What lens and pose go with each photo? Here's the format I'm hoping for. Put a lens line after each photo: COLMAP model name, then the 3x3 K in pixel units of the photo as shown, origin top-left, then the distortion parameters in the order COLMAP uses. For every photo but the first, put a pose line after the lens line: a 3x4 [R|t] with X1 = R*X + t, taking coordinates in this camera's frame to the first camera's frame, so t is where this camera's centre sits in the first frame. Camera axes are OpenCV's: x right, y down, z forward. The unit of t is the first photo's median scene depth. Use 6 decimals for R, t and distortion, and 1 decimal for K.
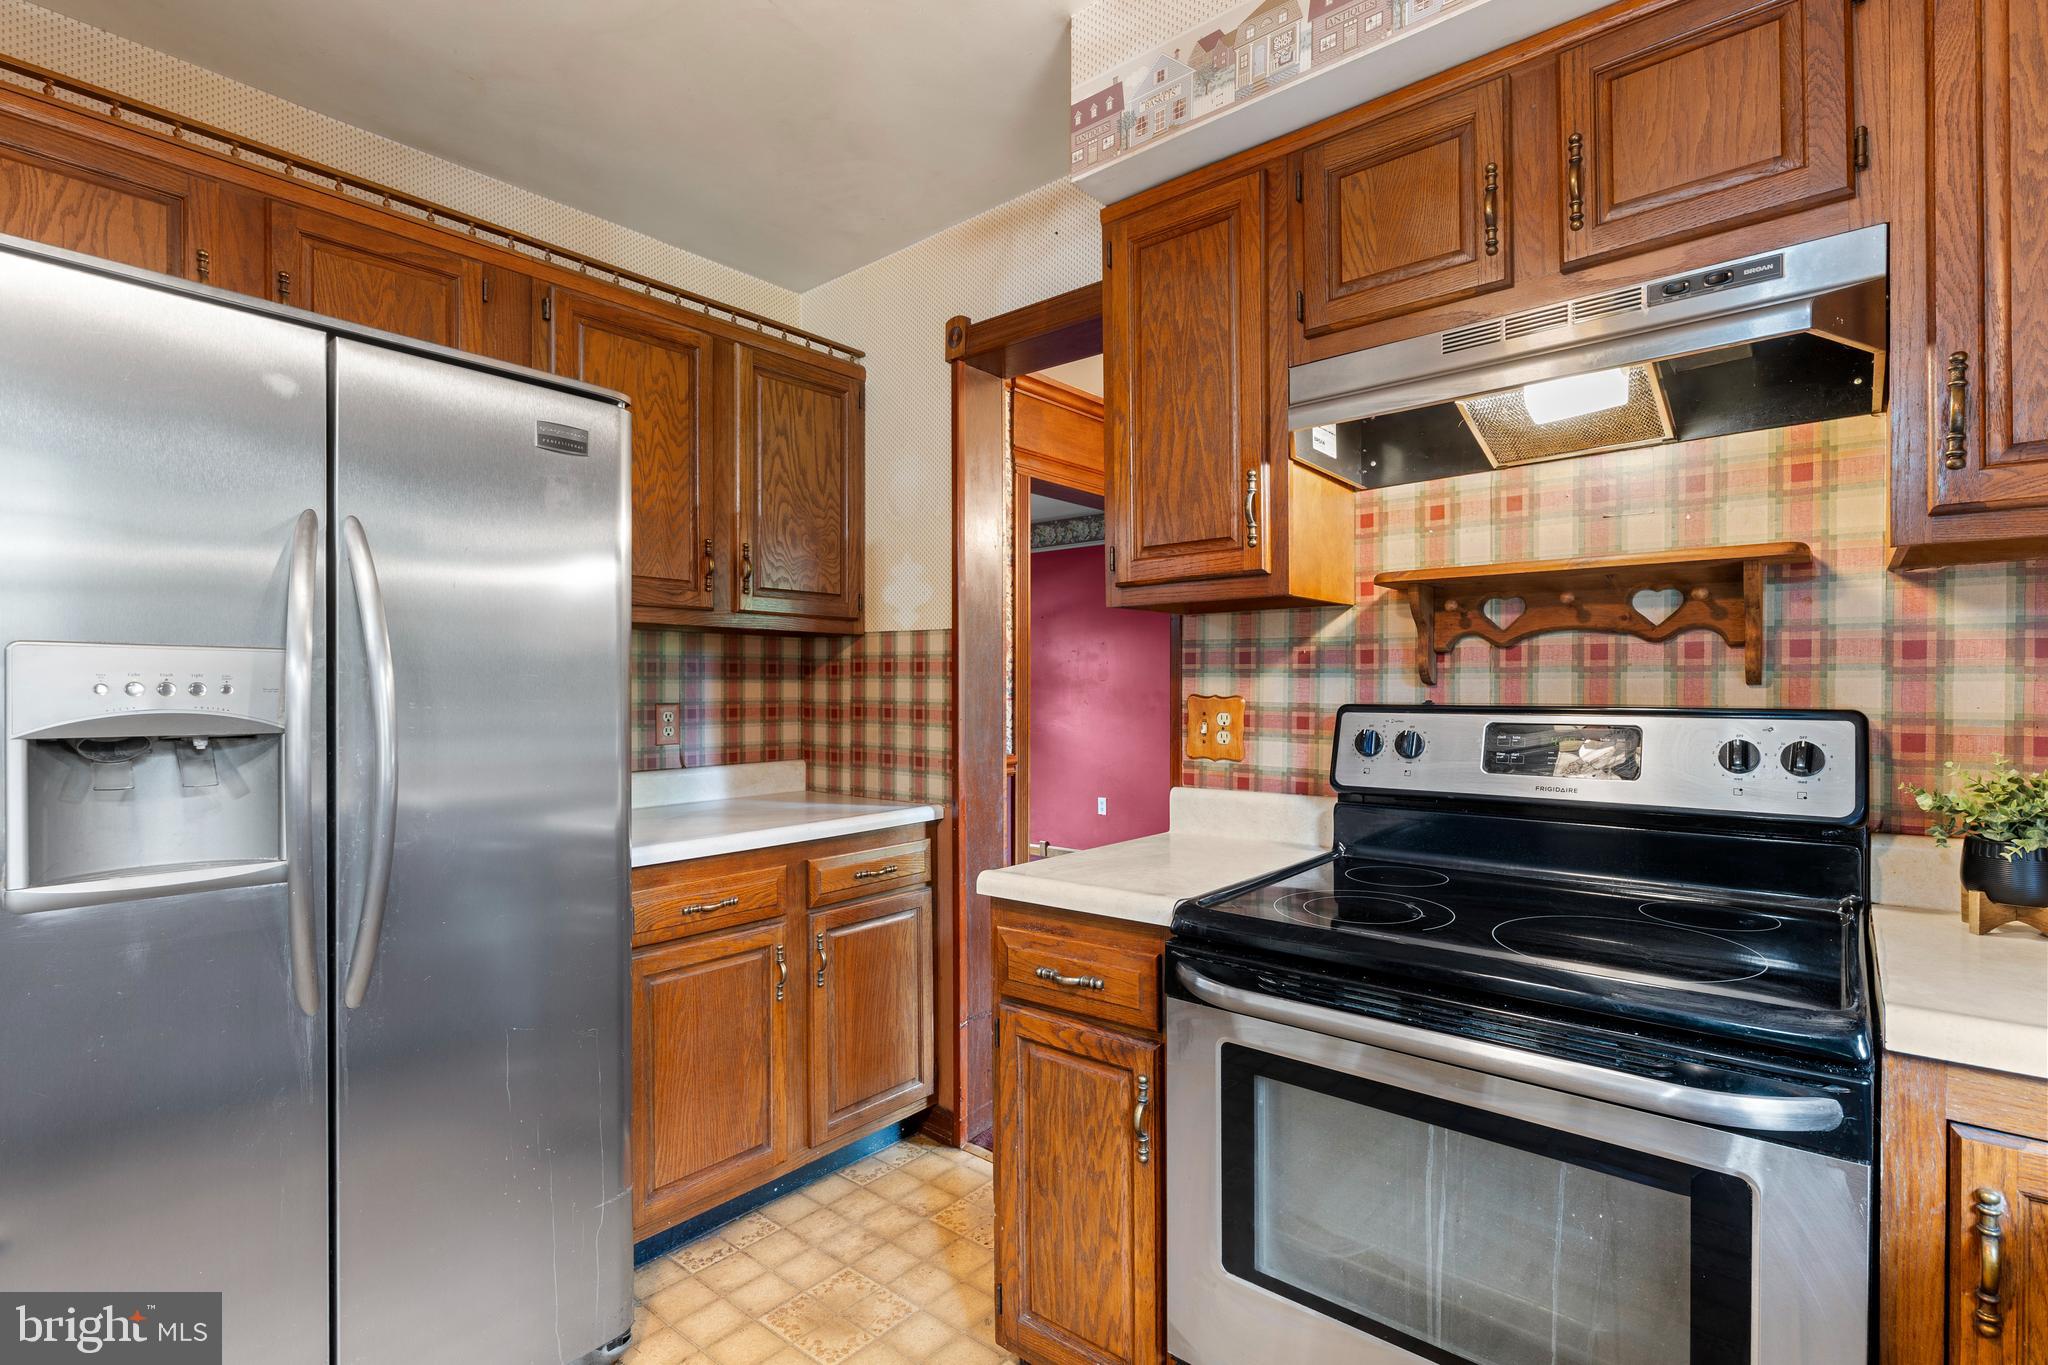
lens RADIAL K [[965.3, 0, 1038.8], [0, 965.3, 695.9], [0, 0, 1]] dist [0.000913, -0.001692]
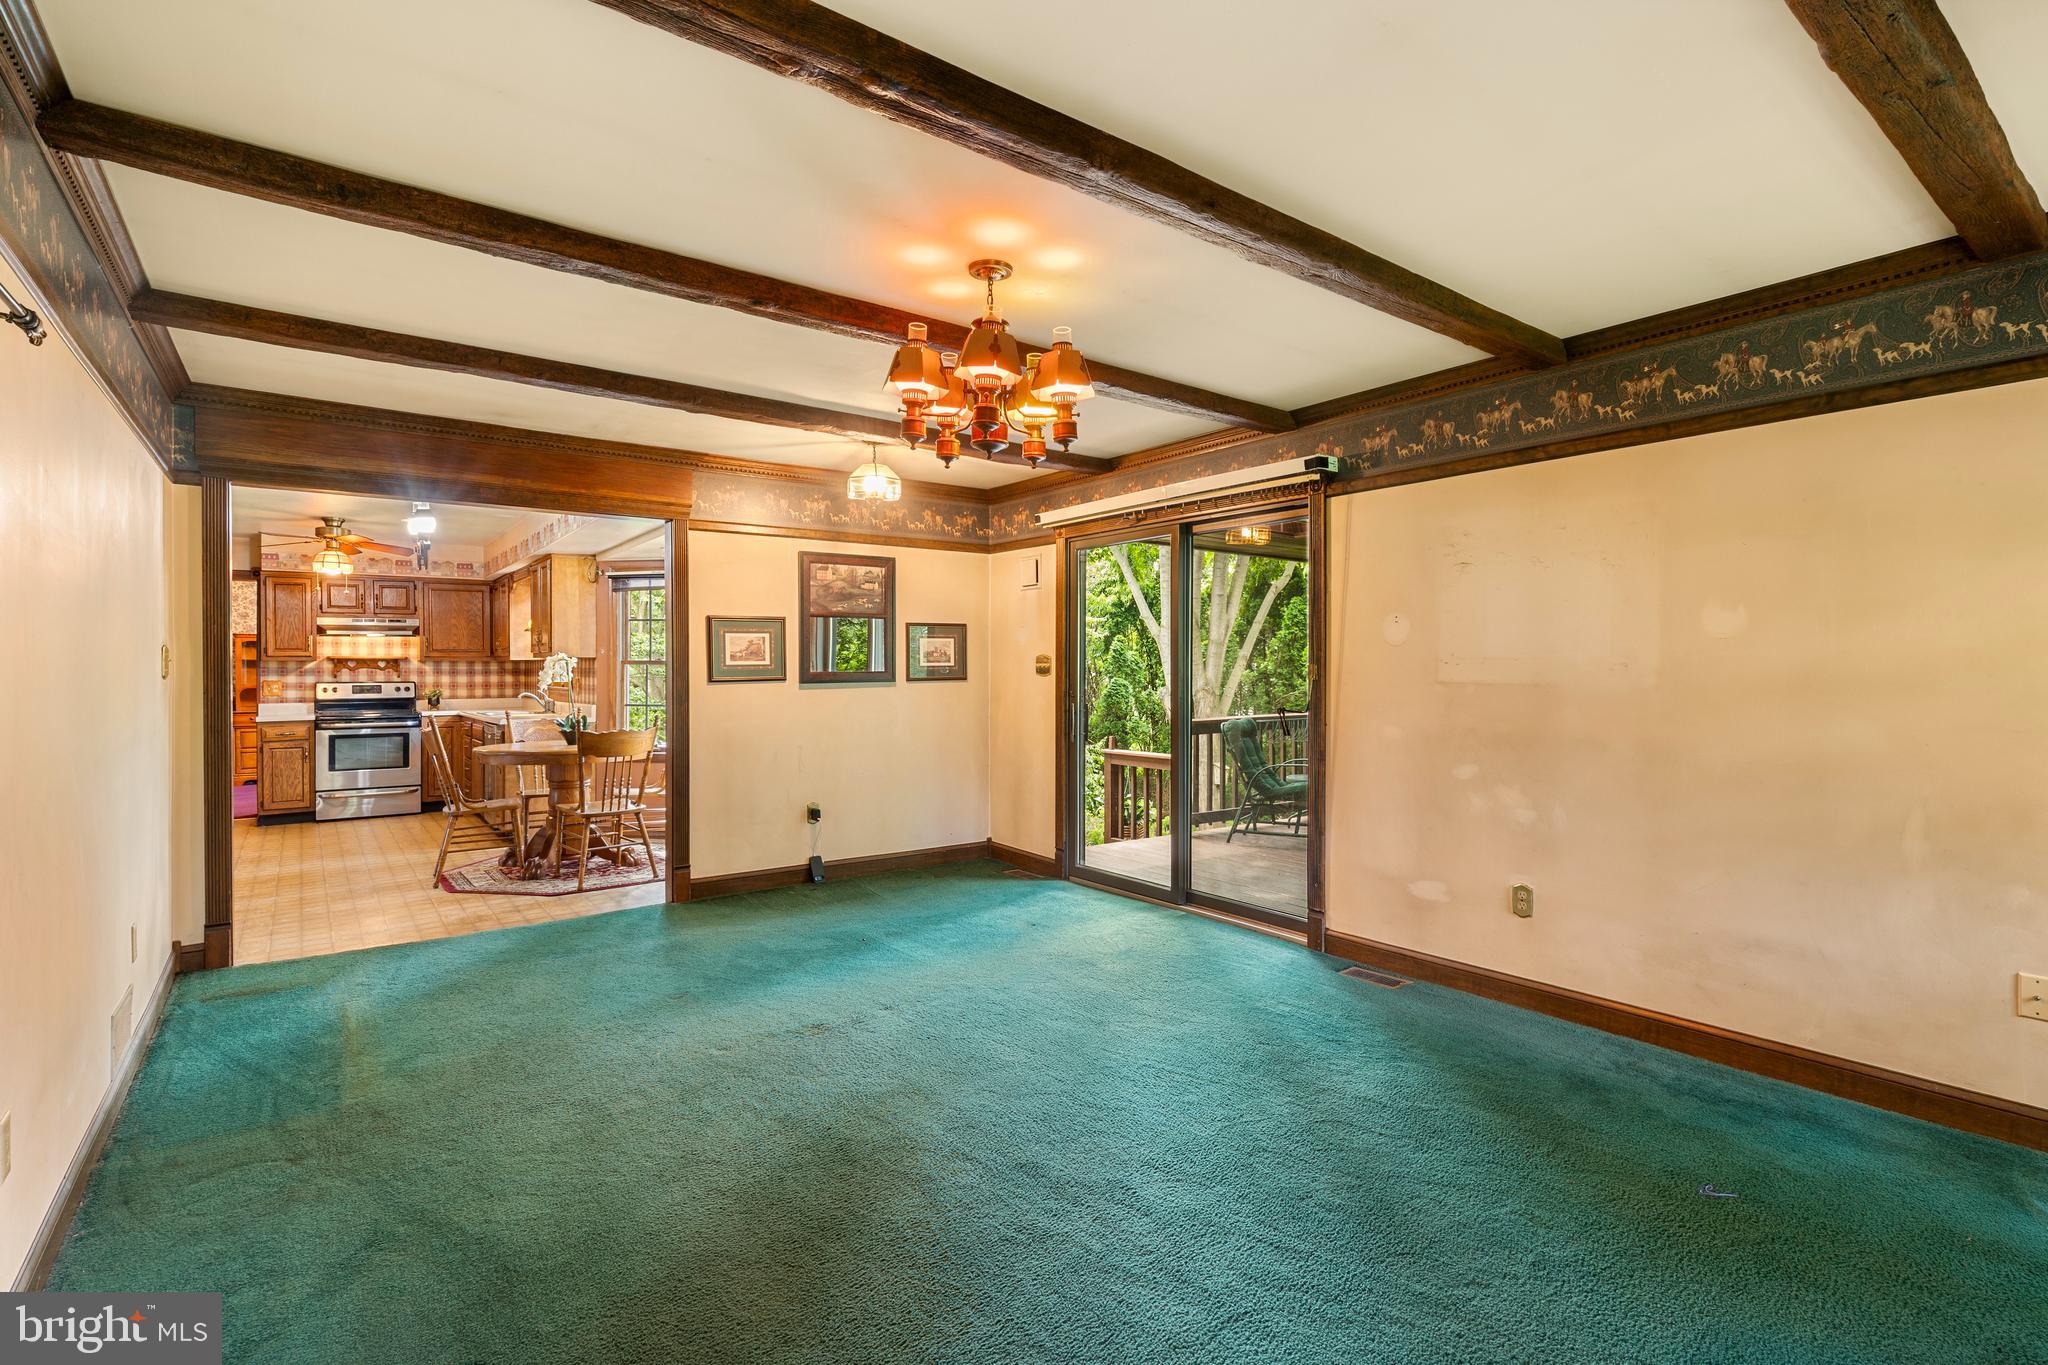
lens RADIAL K [[965.3, 0, 1041.8], [0, 965.3, 675.6], [0, 0, 1]] dist [0.000913, -0.001692]
pose [[0.229105, -0.005884, 0.973384, -3.906955], [0.009517, 0.999947, 0.003805, -0.008783], [-0.973355, 0.008392, 0.229149, -3.991535]]
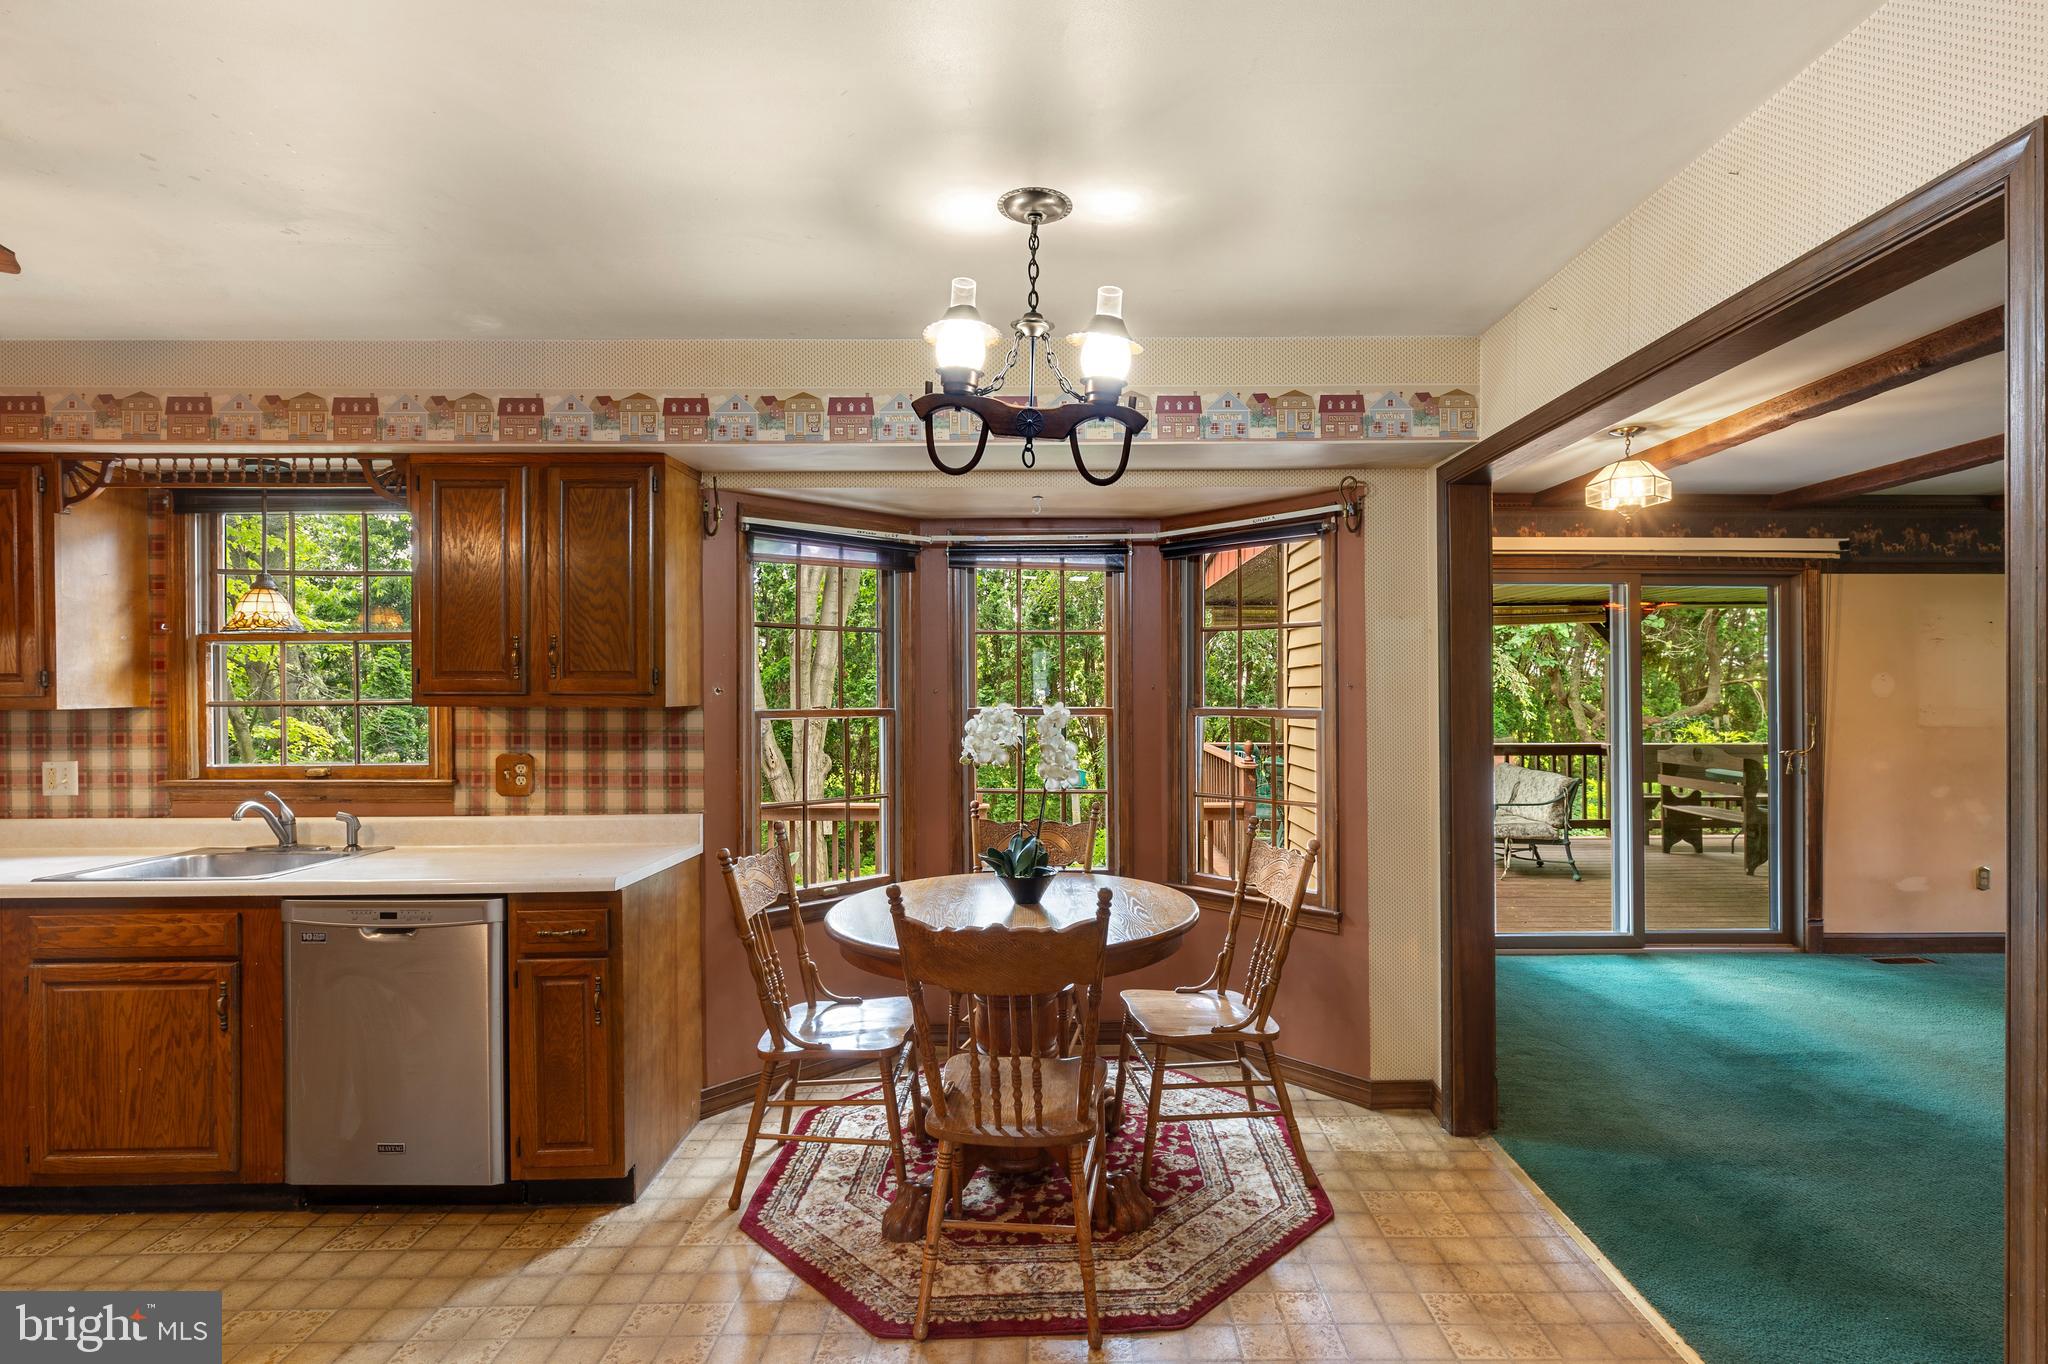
lens RADIAL K [[965.3, 0, 1072.5], [0, 965.3, 683.3], [0, 0, 1]] dist [0.000913, -0.001692]
pose [[-0.646876, 0.004111, 0.762584, -2.000594], [0.007493, 0.999971, 0.000966, -0.137752], [-0.762558, 0.006339, -0.646888, -0.259624]]
